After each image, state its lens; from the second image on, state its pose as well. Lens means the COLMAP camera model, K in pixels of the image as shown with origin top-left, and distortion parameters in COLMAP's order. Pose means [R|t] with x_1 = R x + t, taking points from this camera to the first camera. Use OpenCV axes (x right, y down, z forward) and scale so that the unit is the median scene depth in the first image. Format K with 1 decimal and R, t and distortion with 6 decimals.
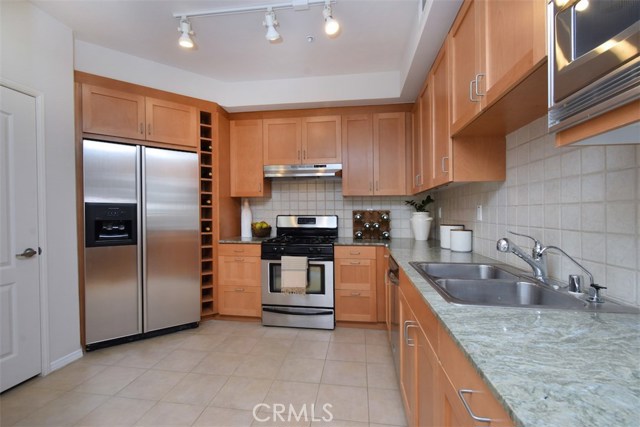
lens RADIAL K [[270.2, 0, 310.4], [0, 270.2, 216.0], [0, 0, 1]] dist [0.002306, 0.000160]
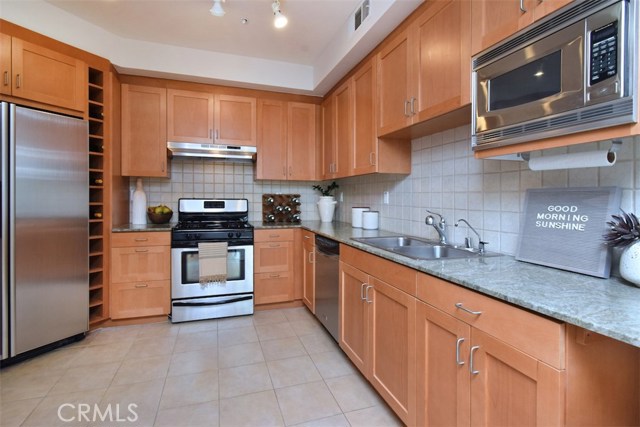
lens RADIAL K [[297.5, 0, 293.0], [0, 297.5, 198.9], [0, 0, 1]] dist [-0.001623, -0.000151]
pose [[0.907512, 0.004635, 0.420001, -0.228312], [-0.004019, 0.999989, -0.002351, -0.000376], [-0.420008, 0.000446, 0.907520, -0.048797]]
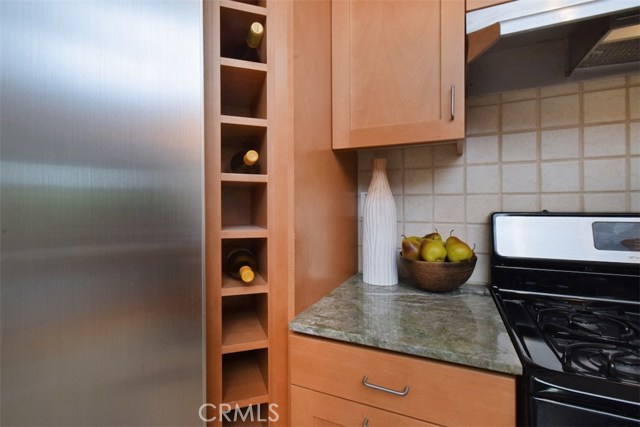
lens RADIAL K [[281.1, 0, 318.4], [0, 281.1, 205.1], [0, 0, 1]] dist [0.000499, -0.000052]
pose [[0.963359, -0.000074, -0.268217, -0.257994], [-0.001341, 0.999986, -0.005093, -0.009904], [0.268214, 0.005266, 0.963345, 0.792110]]
